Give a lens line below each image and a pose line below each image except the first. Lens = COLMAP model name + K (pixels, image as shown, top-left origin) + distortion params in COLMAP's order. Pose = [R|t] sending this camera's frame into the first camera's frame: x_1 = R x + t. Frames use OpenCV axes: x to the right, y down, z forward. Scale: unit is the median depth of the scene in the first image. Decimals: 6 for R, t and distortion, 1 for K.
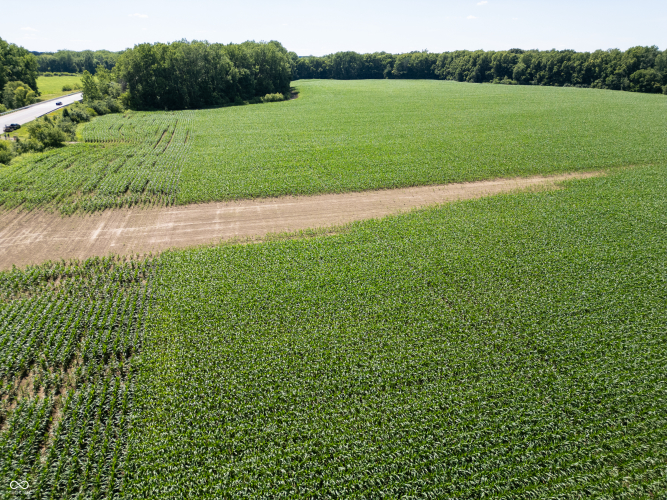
lens RADIAL K [[472.0, 0, 330.6], [0, 472.0, 245.8], [0, 0, 1]] dist [0.067292, -0.053917]
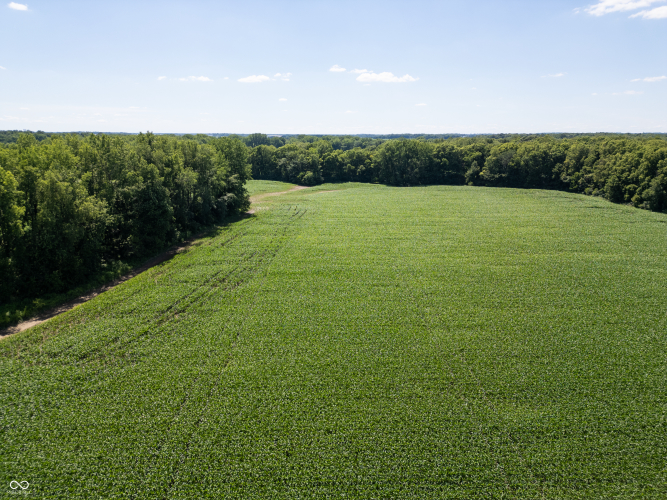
lens RADIAL K [[472.0, 0, 330.9], [0, 472.0, 253.7], [0, 0, 1]] dist [0.067292, -0.053917]
pose [[0.968588, 0.056813, -0.242092, 0.100281], [-0.087678, 0.989054, -0.118682, -0.187894], [0.232699, 0.136180, 0.962967, 0.420251]]
